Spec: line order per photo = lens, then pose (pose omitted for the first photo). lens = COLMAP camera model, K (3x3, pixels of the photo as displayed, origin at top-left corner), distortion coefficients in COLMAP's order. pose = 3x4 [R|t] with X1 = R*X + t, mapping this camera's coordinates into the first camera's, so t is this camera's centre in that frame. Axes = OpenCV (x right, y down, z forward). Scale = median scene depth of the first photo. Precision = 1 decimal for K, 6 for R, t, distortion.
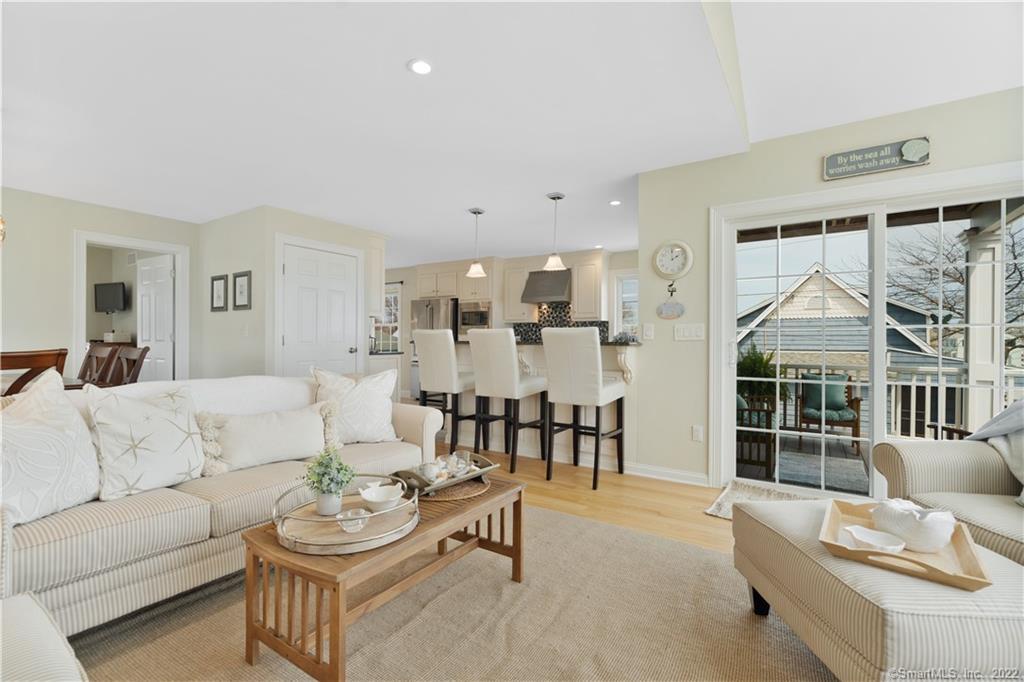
lens RADIAL K [[462.4, 0, 510.4], [0, 462.4, 339.6], [0, 0, 1]] dist [-0.009173, 0.000771]
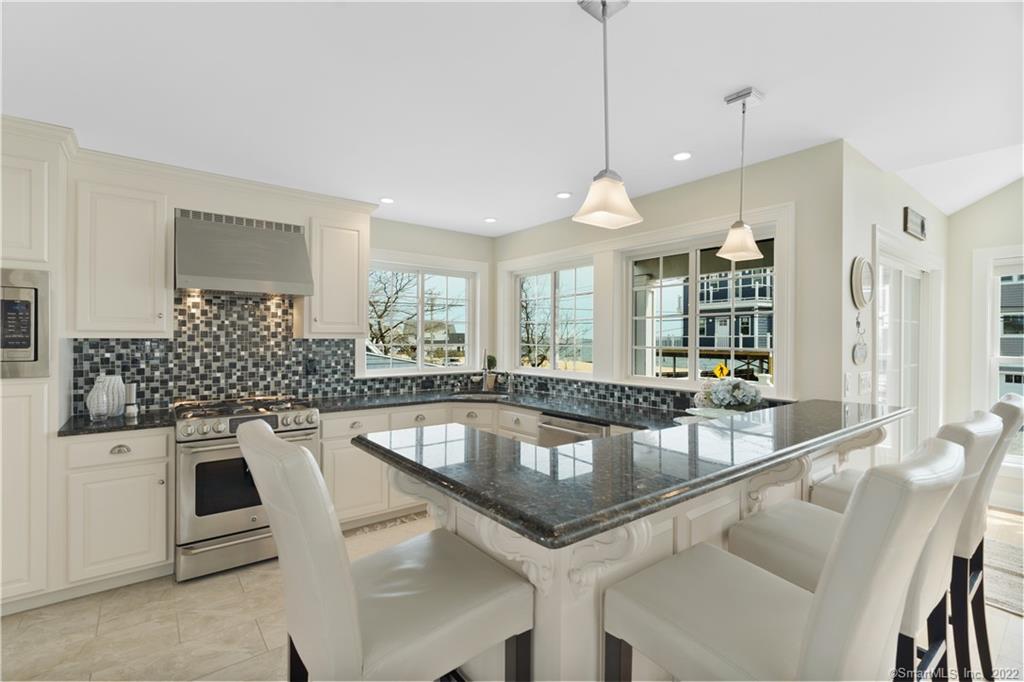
lens RADIAL K [[462.4, 0, 510.4], [0, 462.4, 339.6], [0, 0, 1]] dist [-0.009173, 0.000771]
pose [[0.314316, -0.004325, 0.949309, -0.233688], [-0.006535, 0.999956, 0.006719, -0.040694], [-0.949296, -0.008316, 0.314274, 0.607922]]
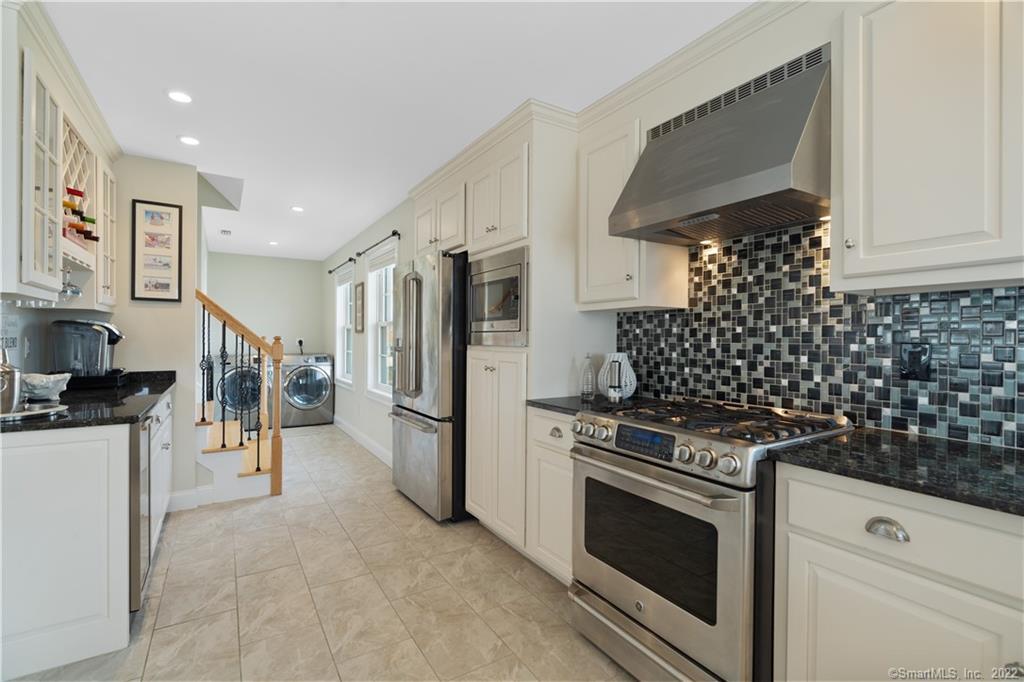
lens RADIAL K [[462.4, 0, 510.4], [0, 462.4, 339.6], [0, 0, 1]] dist [-0.009173, 0.000771]
pose [[0.908443, 0.000511, -0.418009, 0.081740], [0.001002, 0.999994, 0.003401, -0.017783], [0.418008, -0.003509, 0.908436, 0.697669]]
